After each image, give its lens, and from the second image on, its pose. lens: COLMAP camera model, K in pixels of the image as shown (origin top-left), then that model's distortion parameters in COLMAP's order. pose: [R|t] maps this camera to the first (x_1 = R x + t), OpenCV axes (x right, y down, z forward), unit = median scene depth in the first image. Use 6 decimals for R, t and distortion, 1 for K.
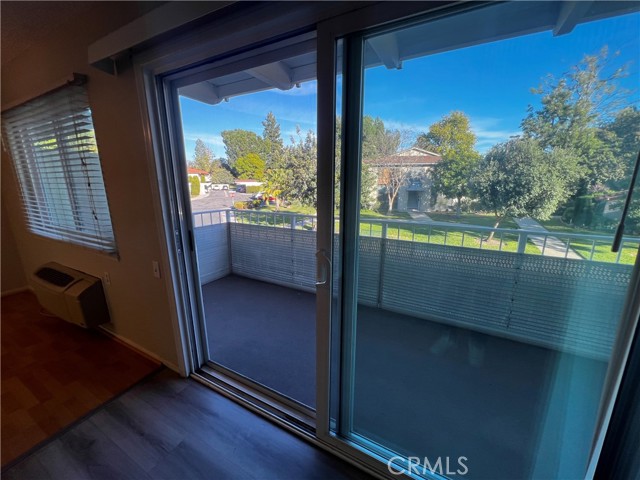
lens RADIAL K [[255.9, 0, 318.4], [0, 255.9, 238.4], [0, 0, 1]] dist [-0.003246, 0.000324]
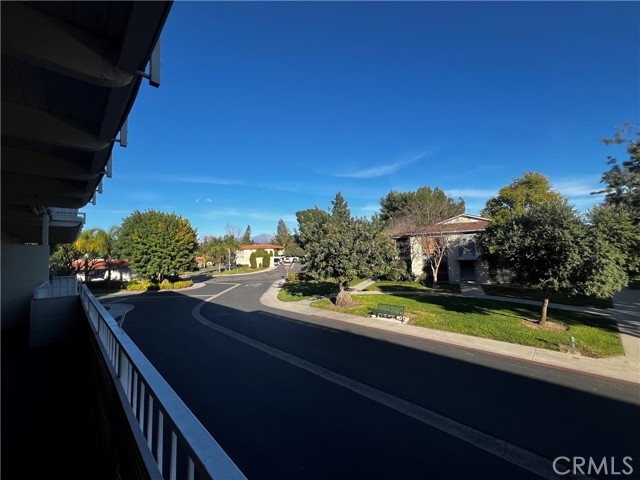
lens RADIAL K [[255.9, 0, 319.6], [0, 255.9, 239.4], [0, 0, 1]] dist [-0.003246, 0.000324]
pose [[0.957031, -0.044278, -0.286585, 0.151728], [-0.034056, 0.964273, -0.262712, -0.004947], [0.287978, 0.261184, 0.921331, 0.018406]]
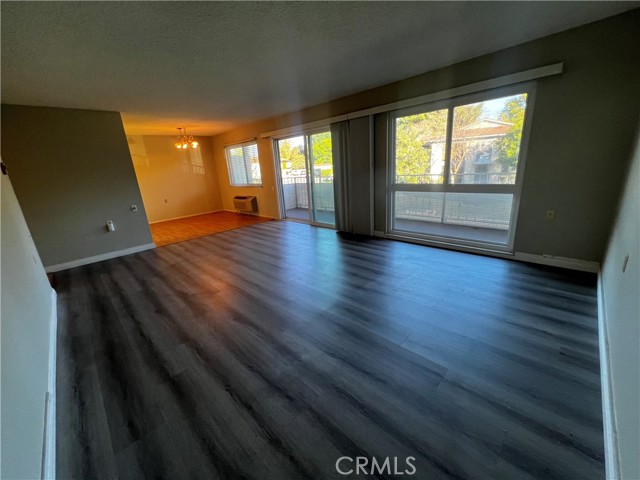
lens RADIAL K [[255.9, 0, 319.1], [0, 255.9, 239.6], [0, 0, 1]] dist [-0.003246, 0.000324]
pose [[0.957643, 0.021140, -0.287180, 0.065943], [-0.001087, 0.997560, 0.069809, 0.036392], [0.287955, -0.066540, 0.955330, -0.145898]]
